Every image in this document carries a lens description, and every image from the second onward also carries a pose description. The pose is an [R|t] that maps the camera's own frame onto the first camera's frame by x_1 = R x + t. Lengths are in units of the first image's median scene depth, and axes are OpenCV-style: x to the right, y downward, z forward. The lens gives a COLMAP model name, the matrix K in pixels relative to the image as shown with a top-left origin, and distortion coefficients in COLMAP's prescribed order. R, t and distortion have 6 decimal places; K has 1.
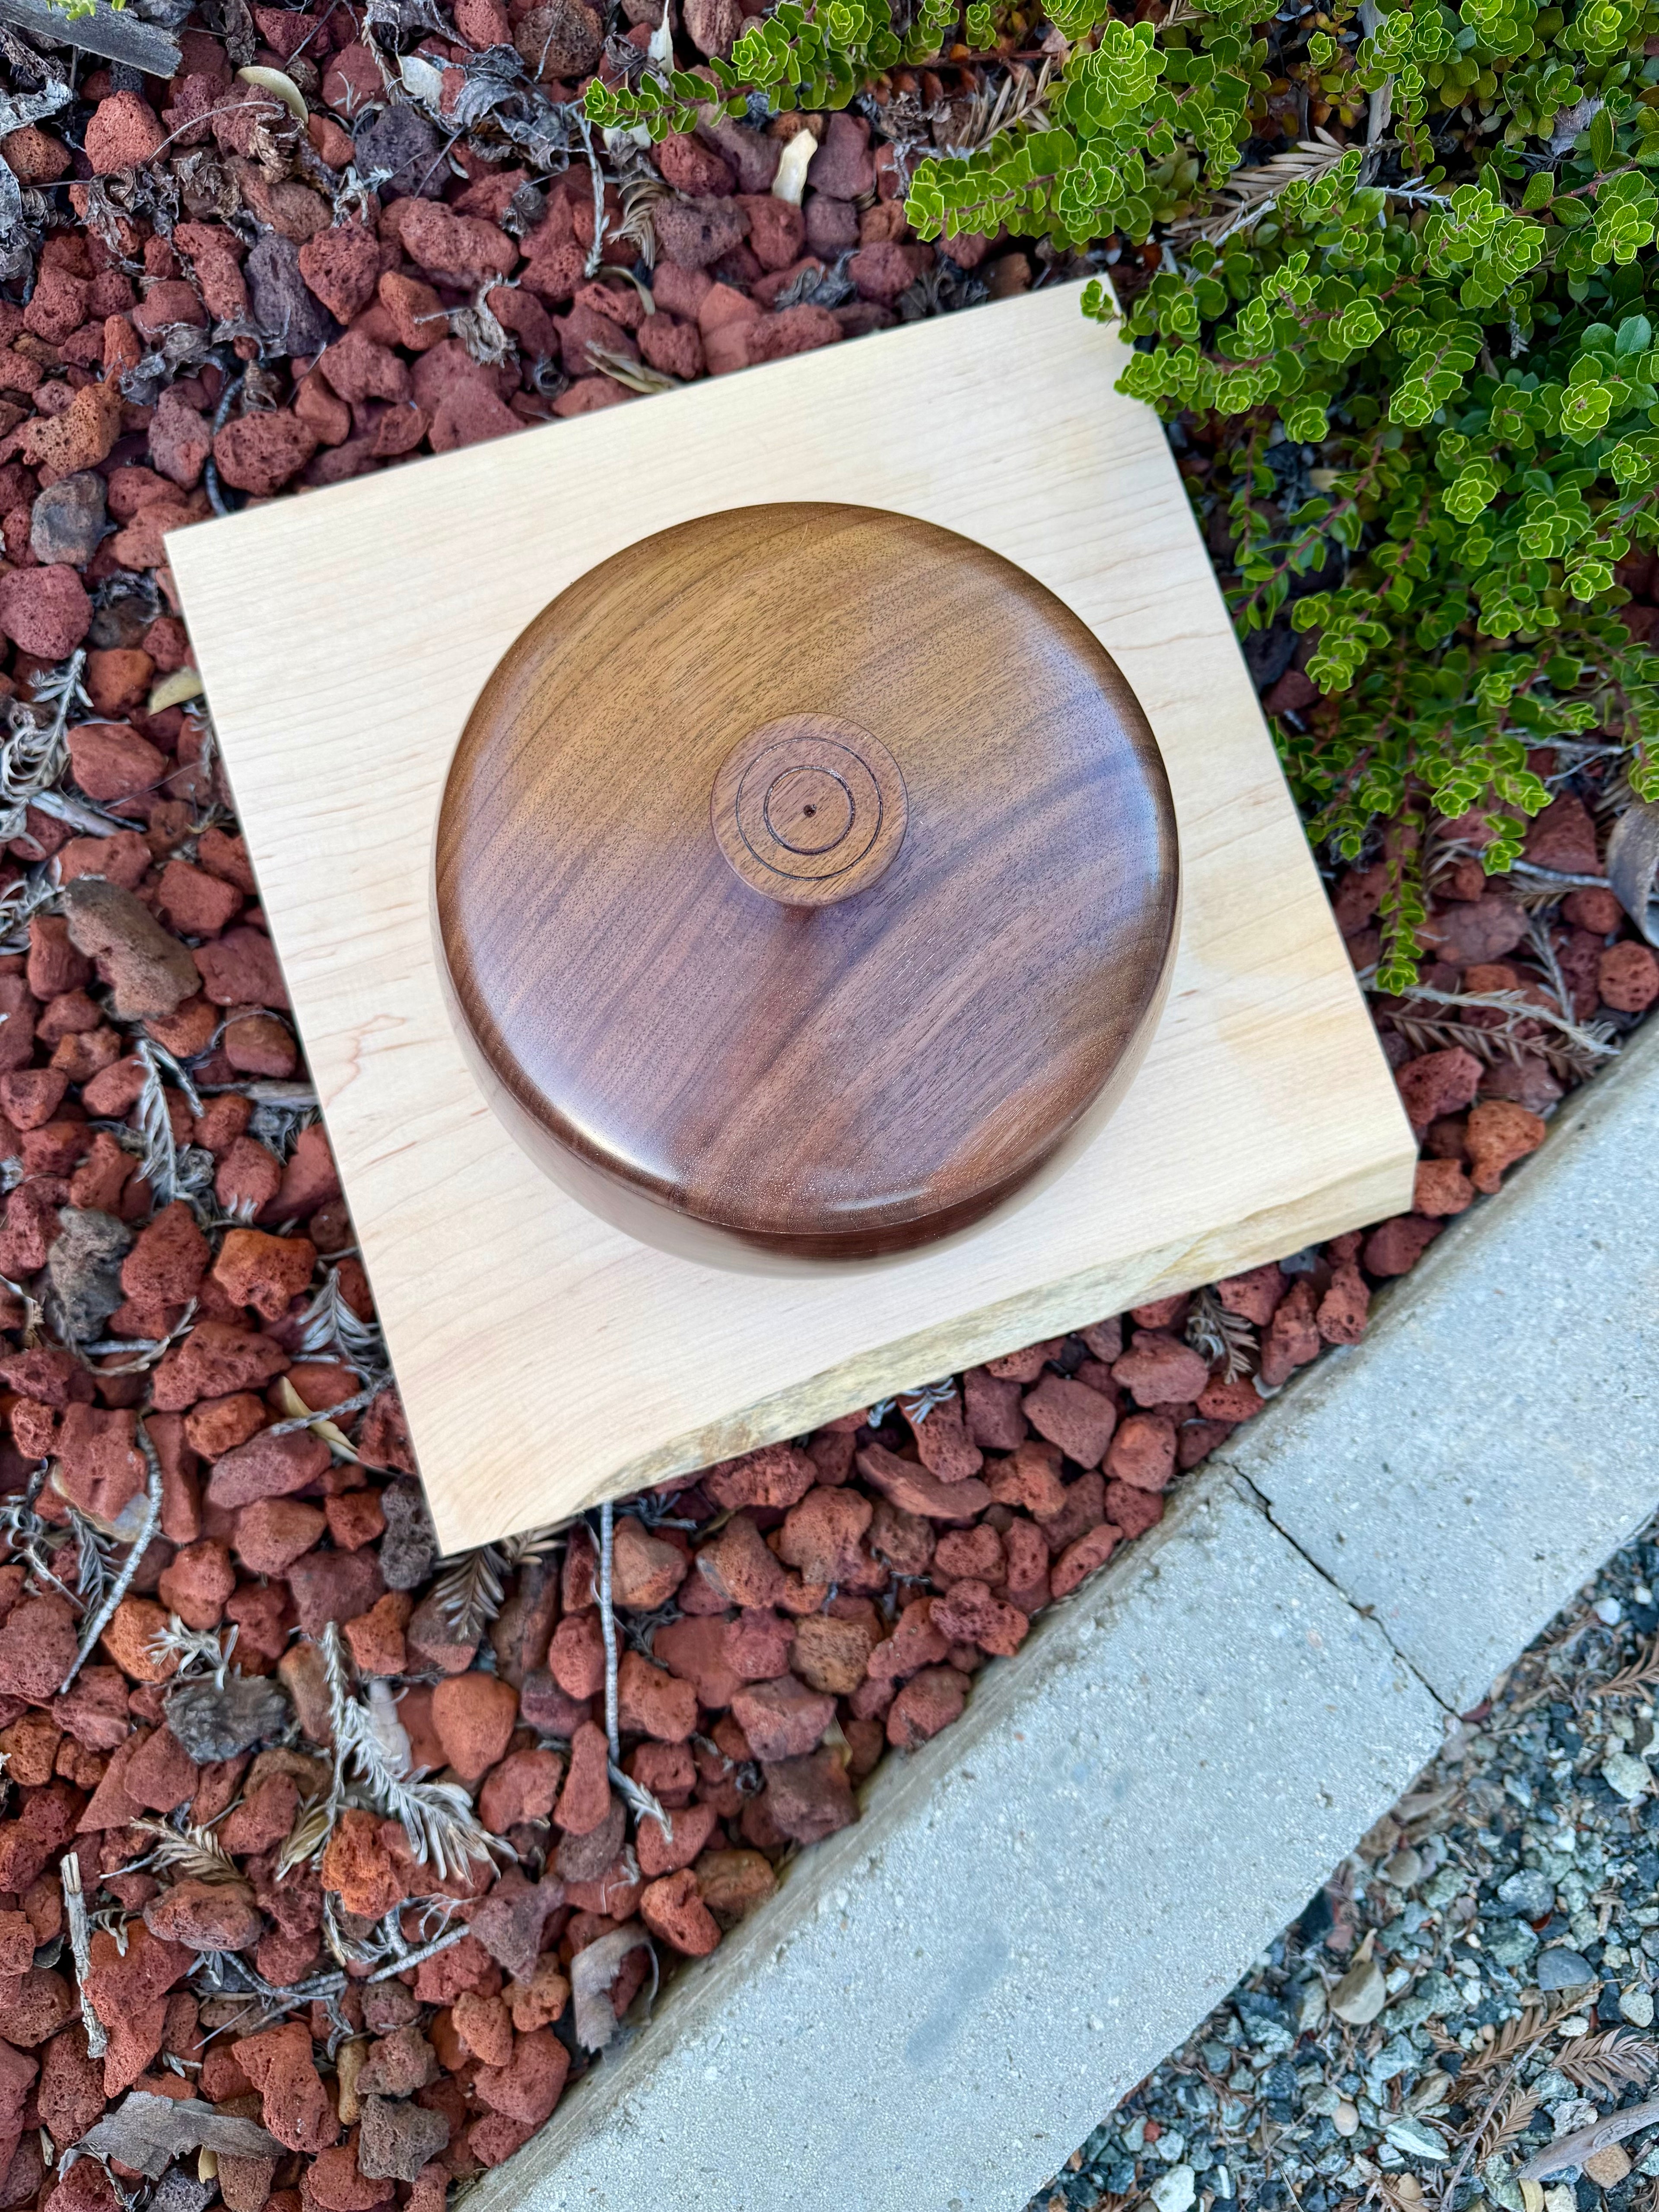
lens RADIAL K [[1592.4, 0, 828.5], [0, 1592.4, 1088.8], [0, 0, 1]] dist [-0.011592, -0.013861]
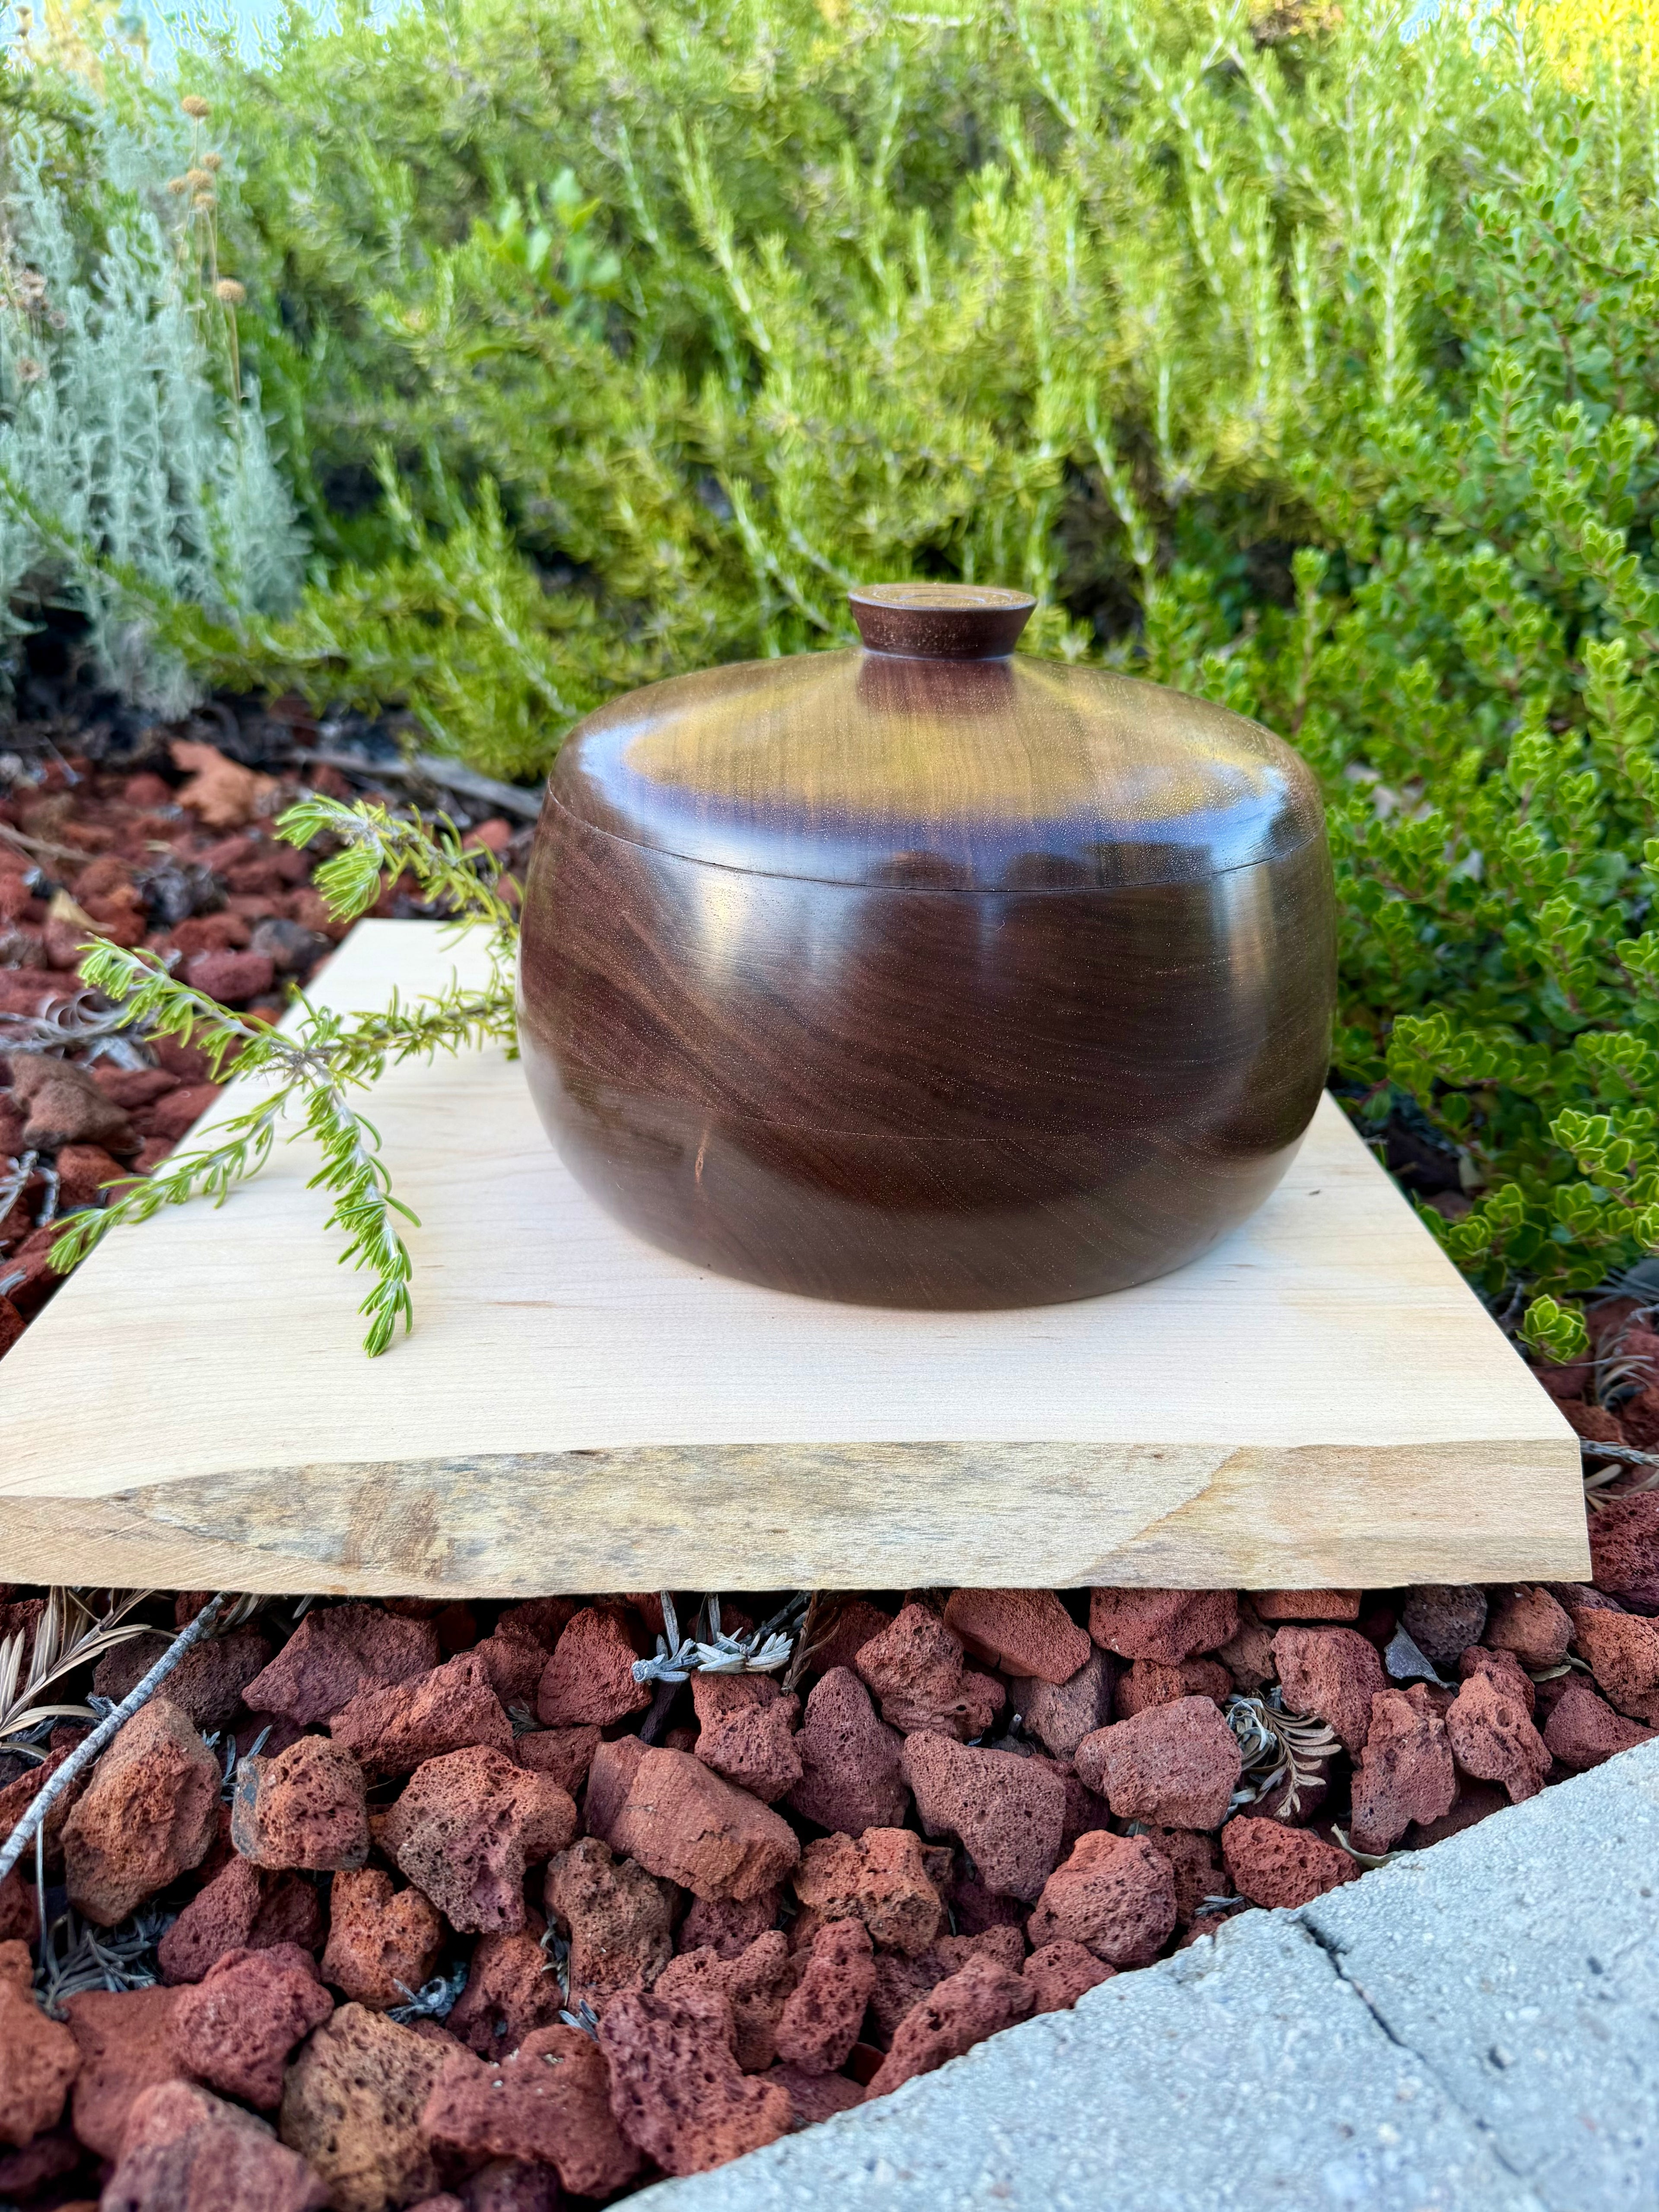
lens RADIAL K [[1618.3, 0, 836.8], [0, 1618.3, 1097.4], [0, 0, 1]] dist [-0.075413, 0.061198]
pose [[0.959857, 0.121063, -0.253020, 0.213604], [-0.279235, 0.497726, -0.821156, 0.548928], [0.026523, 0.858844, 0.511550, 0.507968]]
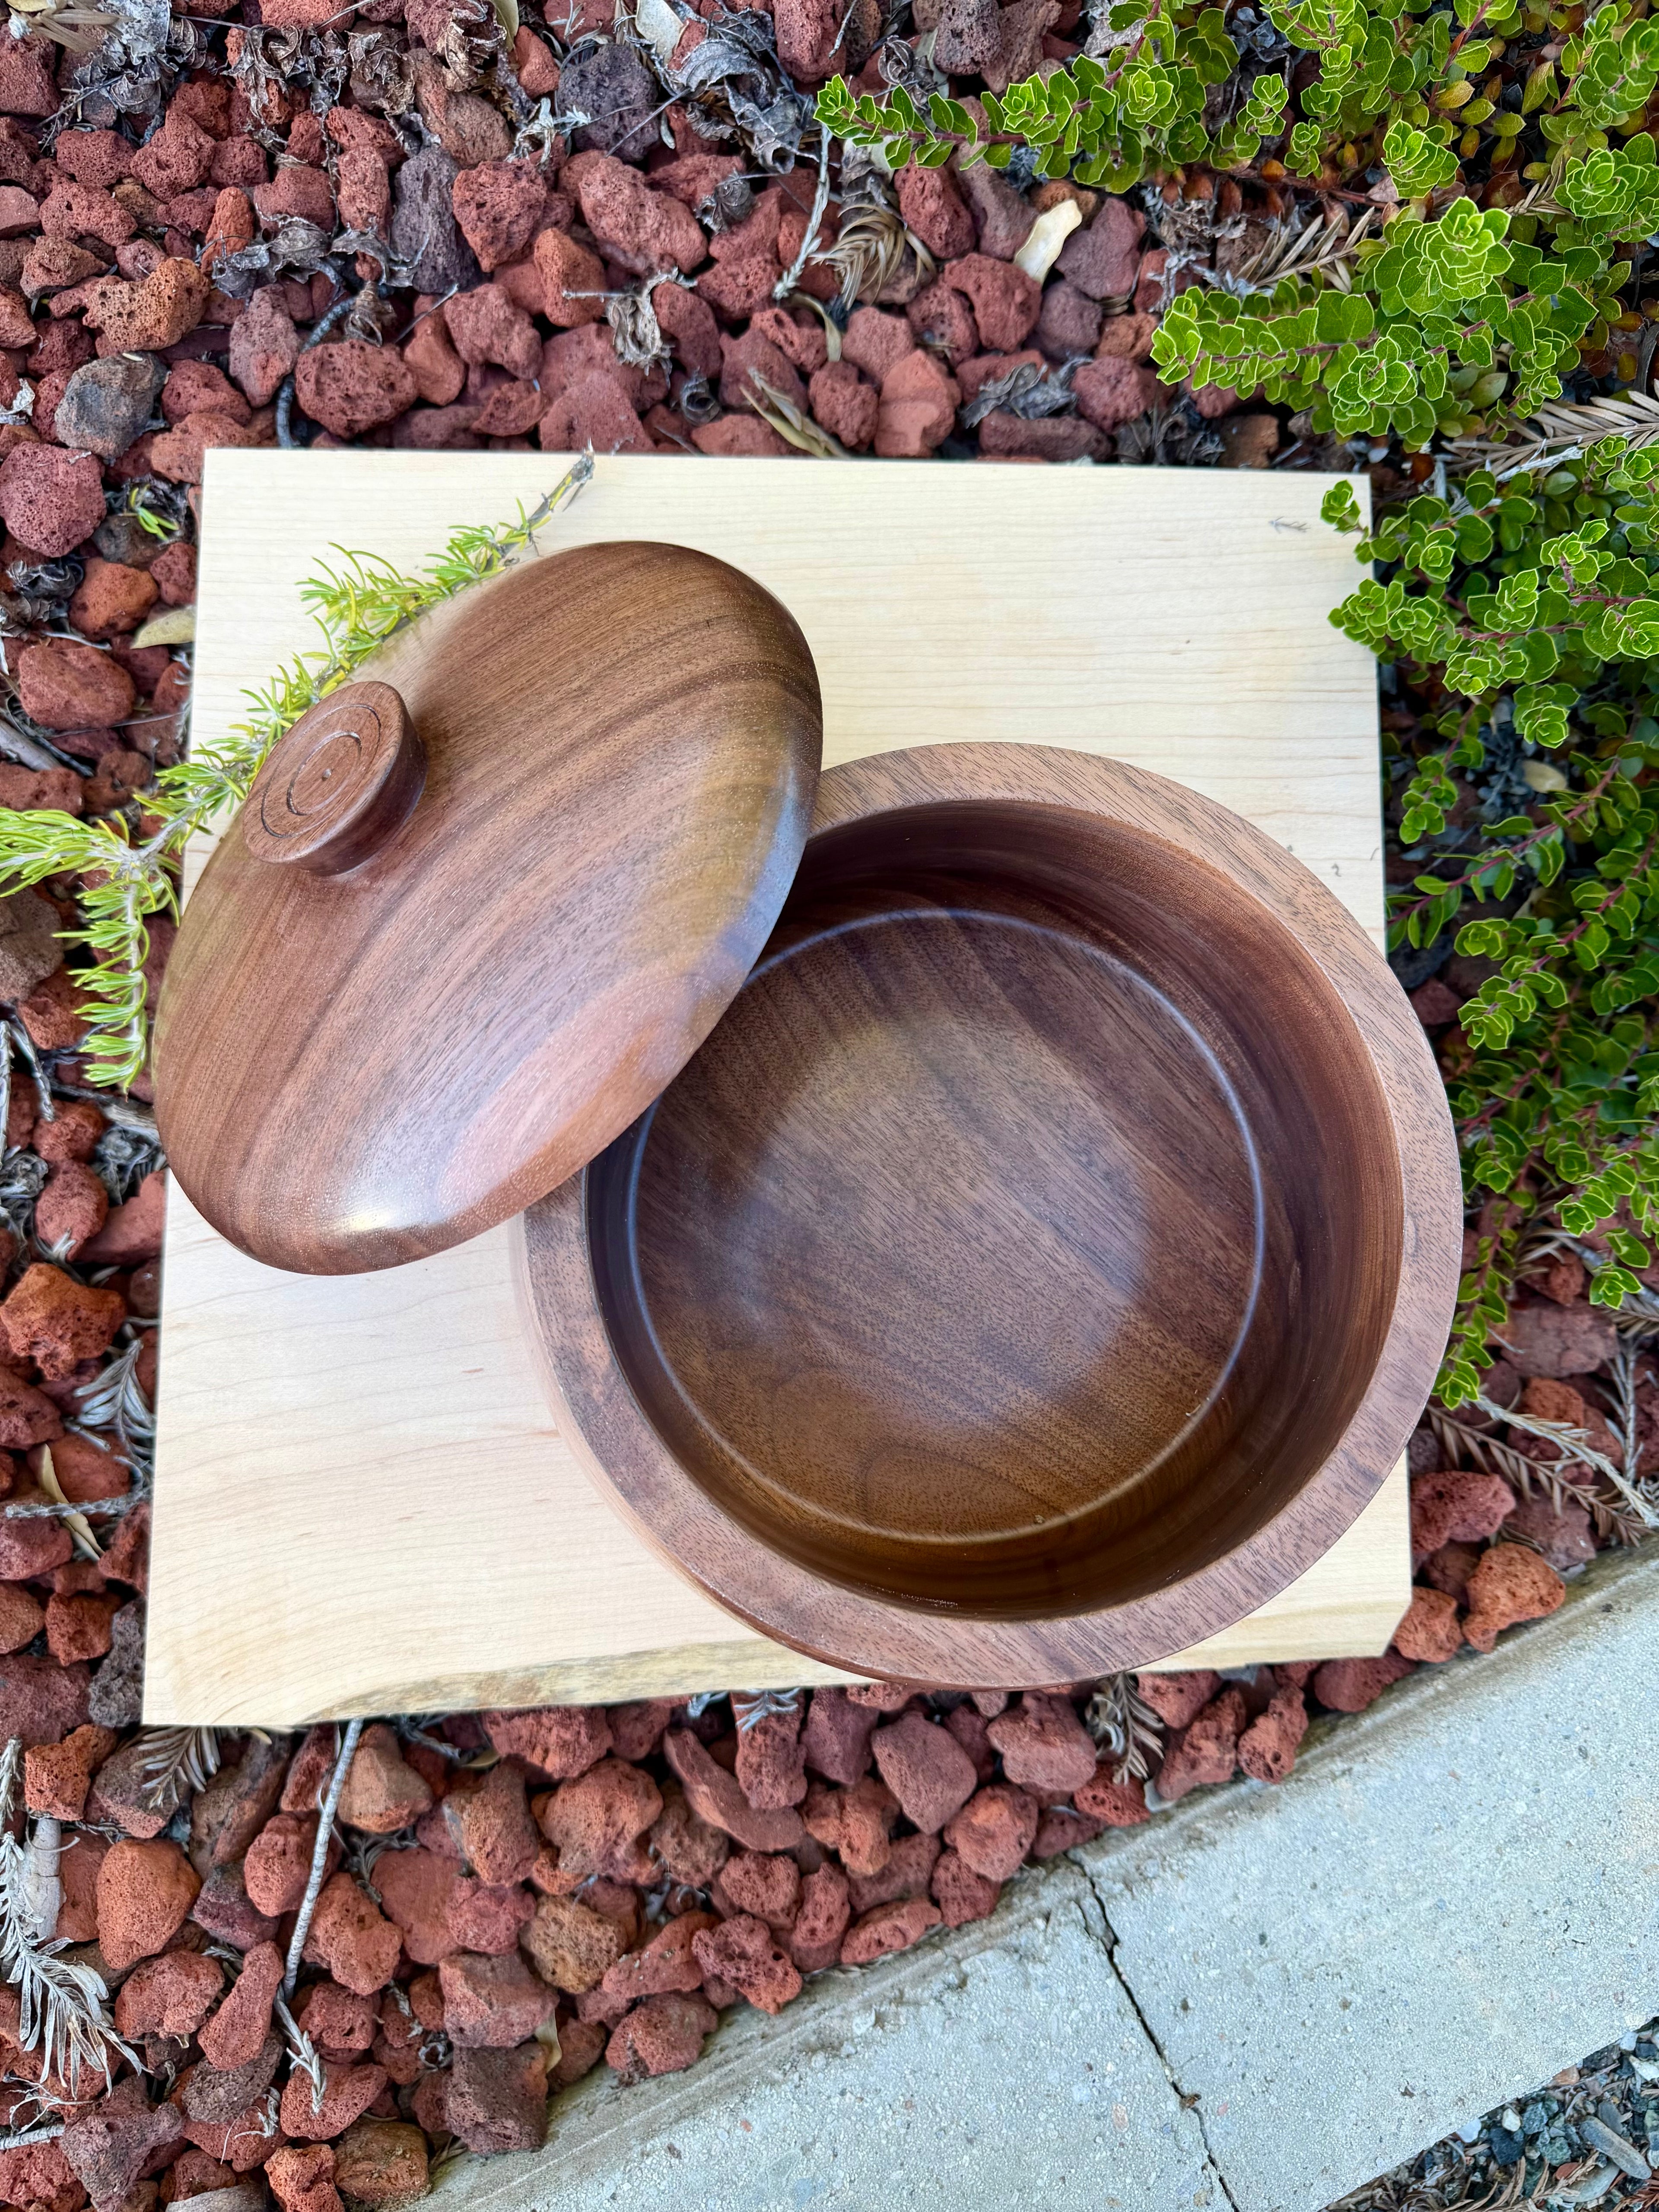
lens RADIAL K [[1610.4, 0, 823.6], [0, 1610.4, 1111.1], [0, 0, 1]] dist [-0.027936, 0.002225]
pose [[0.955880, 0.293220, -0.017755, 0.016079], [-0.293233, 0.956039, 0.001964, -0.109358], [0.017551, 0.003329, 0.999840, 0.149695]]
